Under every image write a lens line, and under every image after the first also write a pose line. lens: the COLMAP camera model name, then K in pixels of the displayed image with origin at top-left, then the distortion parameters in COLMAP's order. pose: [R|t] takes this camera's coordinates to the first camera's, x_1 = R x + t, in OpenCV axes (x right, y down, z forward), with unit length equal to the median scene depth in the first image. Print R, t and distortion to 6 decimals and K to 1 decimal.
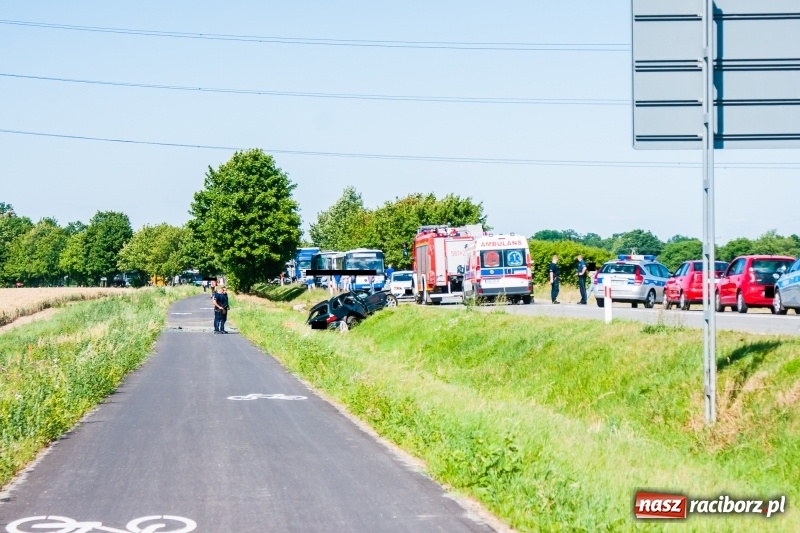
lens RADIAL K [[2167.6, 0, 400.0], [0, 2167.6, 266.5], [0, 0, 1]] dist [0.068050, 0.344949]
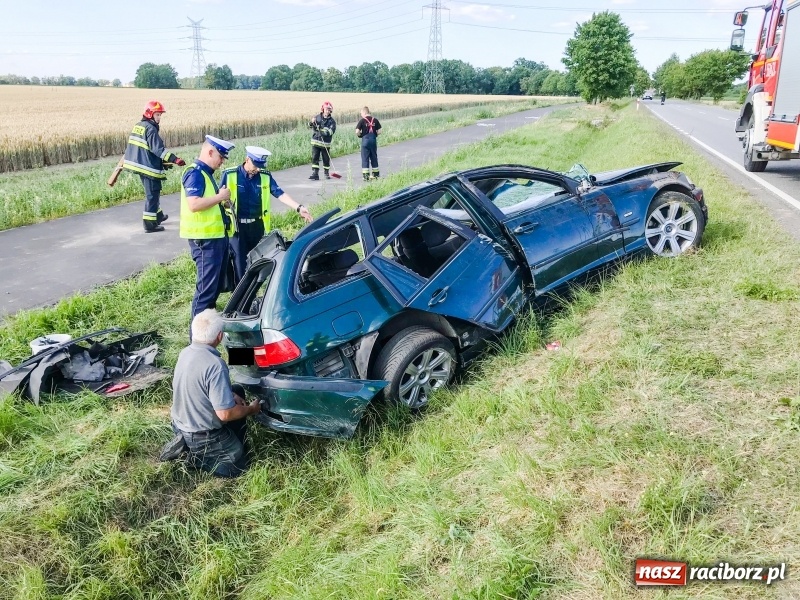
lens RADIAL K [[666.4, 0, 401.7], [0, 666.4, 286.5], [0, 0, 1]] dist [0.026183, -0.006376]
pose [[0.923375, 0.133726, -0.359857, -0.002143], [-0.025820, 0.956880, 0.289332, 0.001814], [0.383031, -0.257871, 0.887012, 0.454213]]
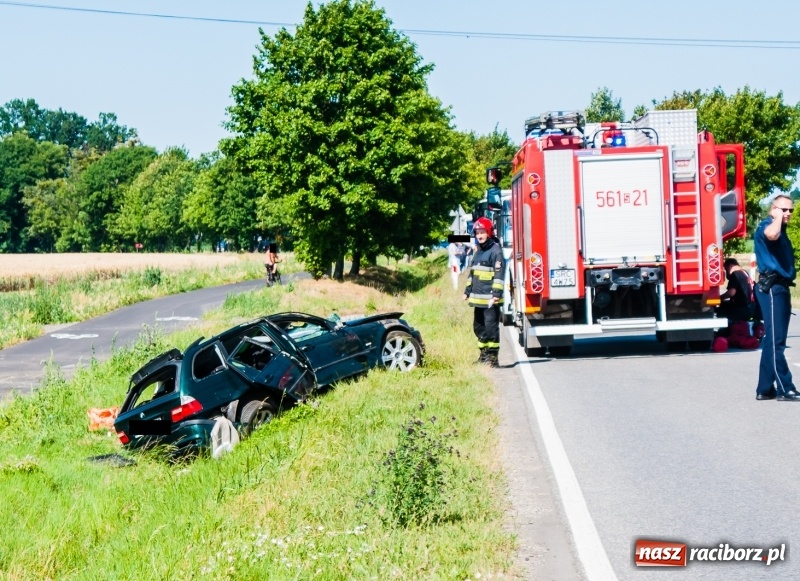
lens RADIAL K [[3118.6, 0, 223.8], [0, 3118.6, 291.5], [0, 0, 1]] dist [0.092184, -0.874995]
pose [[0.987472, 0.003068, -0.157765, 0.020900], [0.000608, 0.999730, 0.023248, -0.001547], [0.157793, -0.023053, 0.987203, 0.265087]]
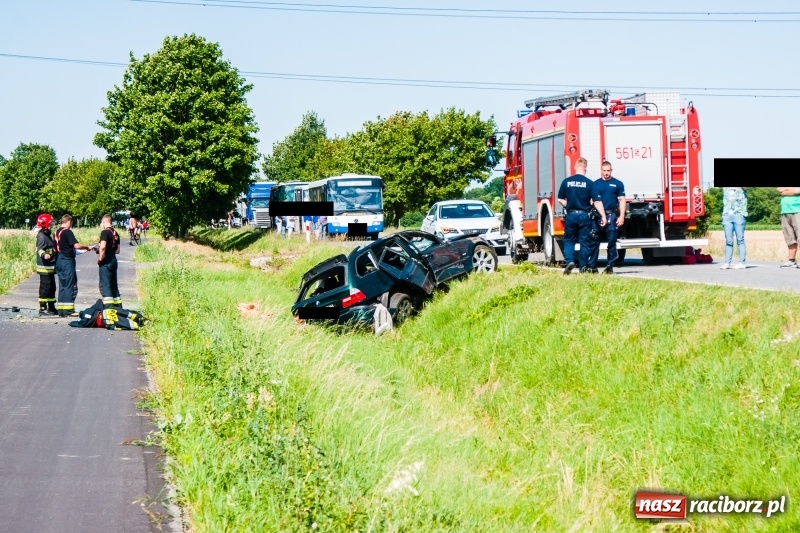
lens RADIAL K [[2280.9, 0, 400.0], [0, 2280.9, 266.5], [0, 0, 1]] dist [0.054219, 0.284331]
pose [[0.999713, 0.011000, 0.021265, -0.015225], [-0.011500, 0.999658, 0.023507, 0.003400], [-0.020999, -0.023744, 0.999497, 0.262085]]
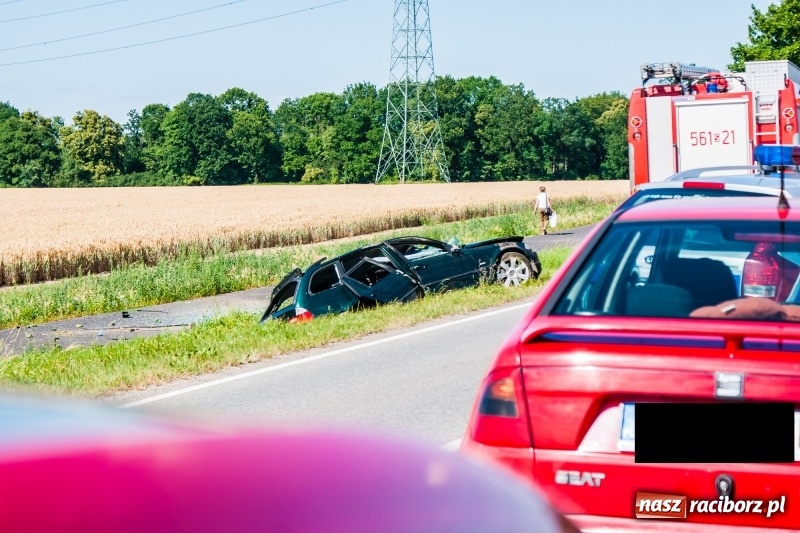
lens RADIAL K [[2280.9, 0, 400.0], [0, 2280.9, 266.5], [0, 0, 1]] dist [0.054219, 0.284331]
pose [[0.937946, 0.012125, -0.346569, 0.055881], [0.005155, 0.998791, 0.048895, -0.001755], [0.346742, -0.047648, 0.936749, 0.304934]]
